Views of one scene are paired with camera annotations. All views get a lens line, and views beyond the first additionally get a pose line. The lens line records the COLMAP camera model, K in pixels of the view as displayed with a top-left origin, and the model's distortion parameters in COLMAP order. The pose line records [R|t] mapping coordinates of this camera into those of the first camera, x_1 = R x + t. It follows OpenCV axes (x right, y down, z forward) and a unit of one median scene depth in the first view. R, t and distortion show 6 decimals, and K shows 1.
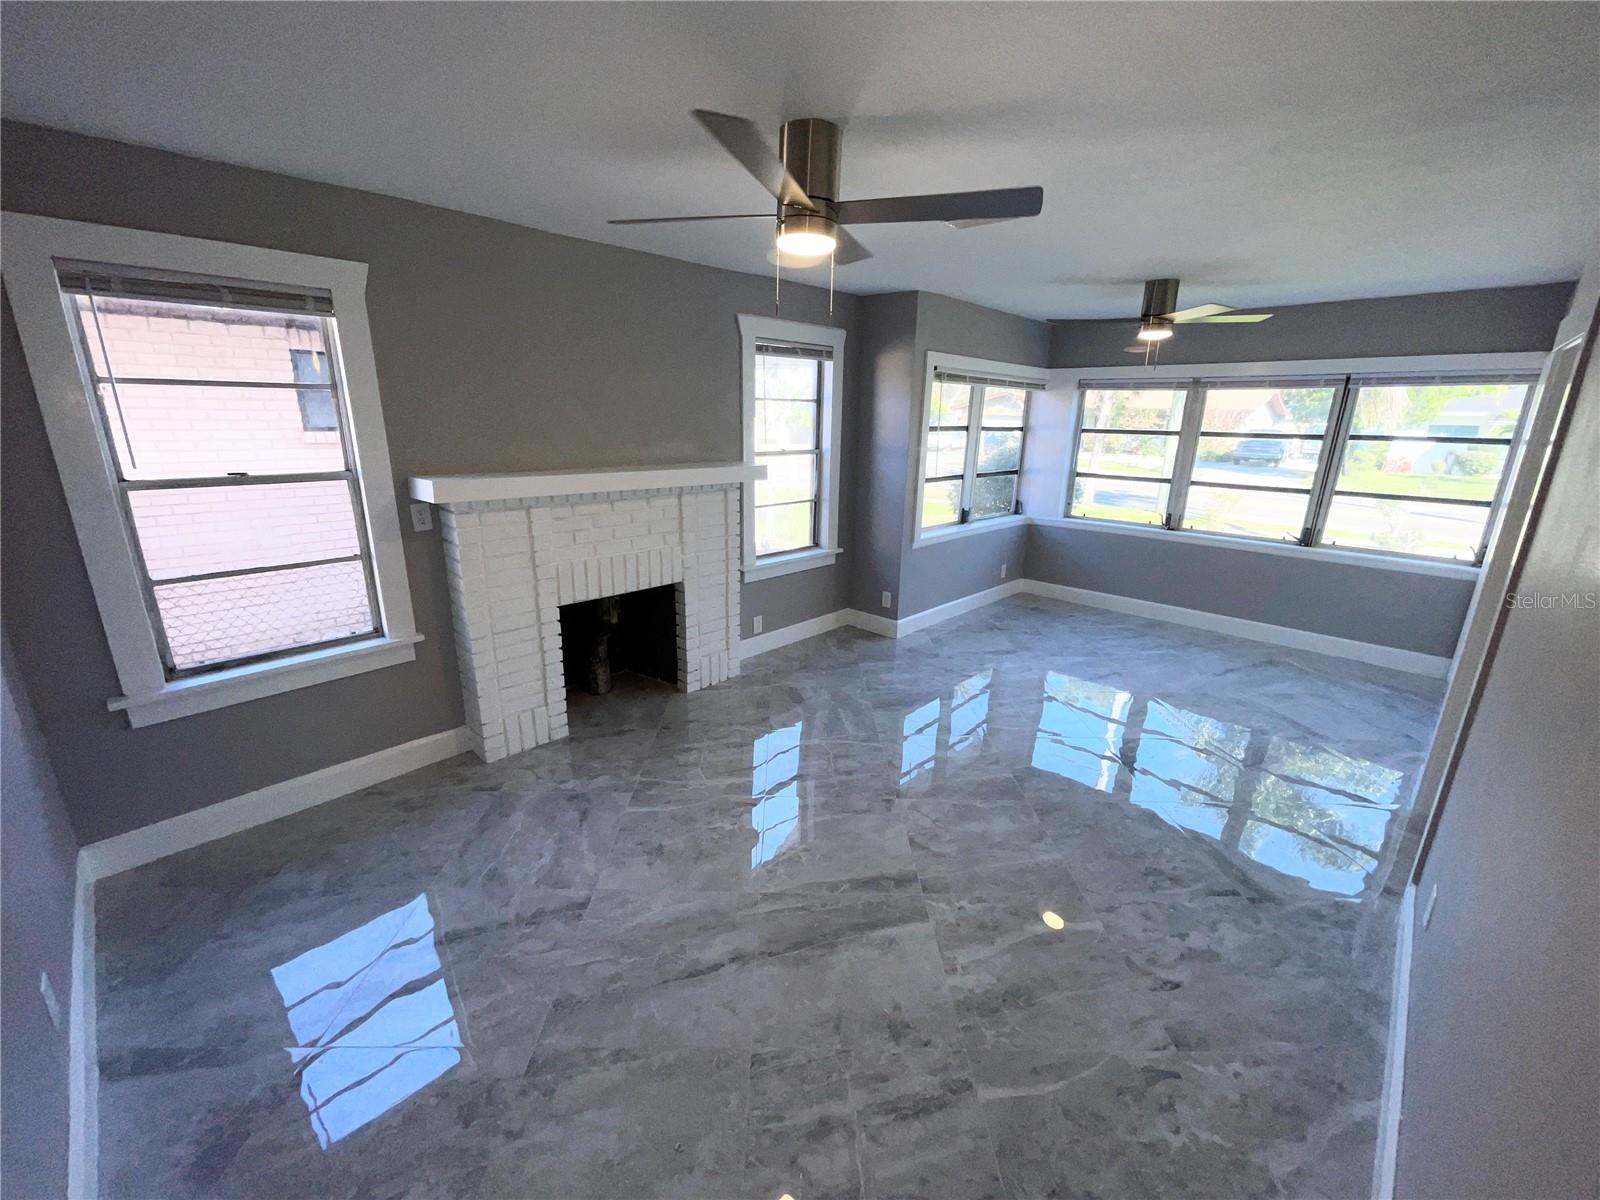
lens RADIAL K [[645.8, 0, 794.5], [0, 645.8, 600.3], [0, 0, 1]] dist [0.002016, 0.000382]
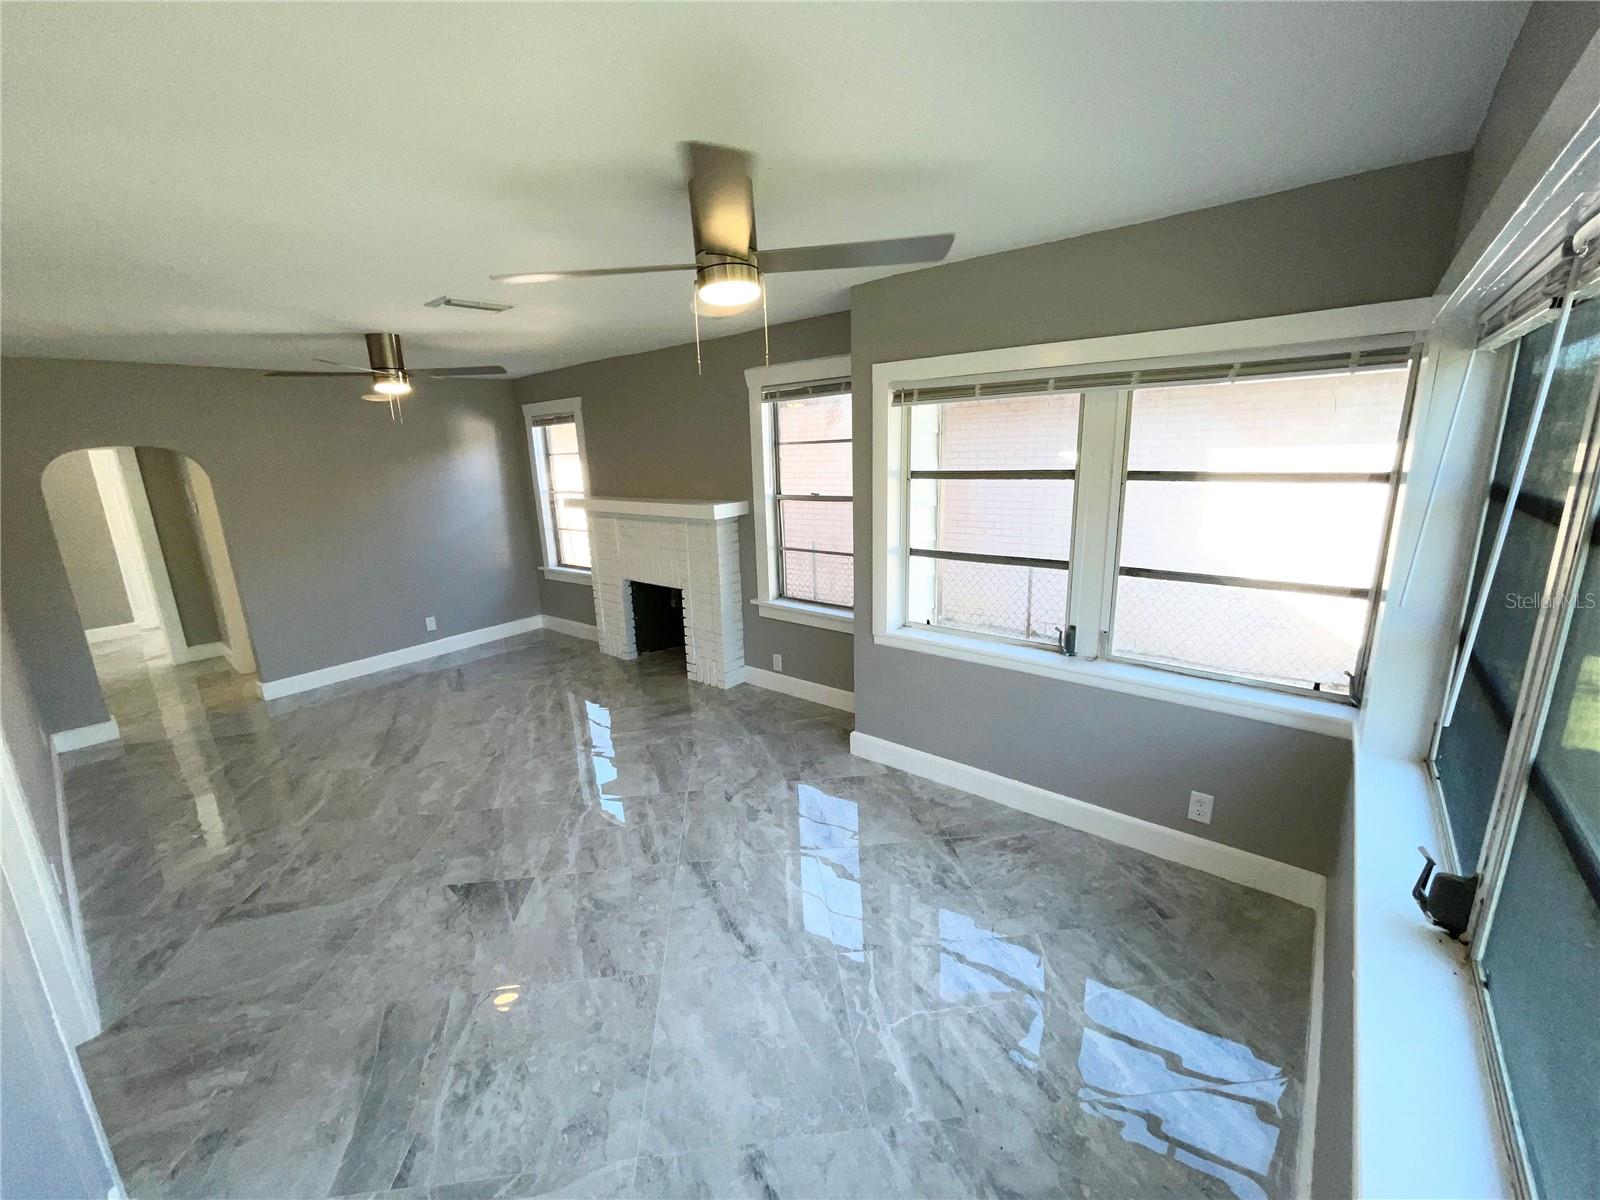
lens RADIAL K [[649.3, 0, 794.2], [0, 649.3, 600.3], [0, 0, 1]] dist [-0.001856, 0.000298]
pose [[0.075182, 0.210167, -0.974770, 1.026597], [-0.244201, 0.951651, 0.186348, -0.281146], [0.966806, 0.224030, 0.122870, 0.980778]]
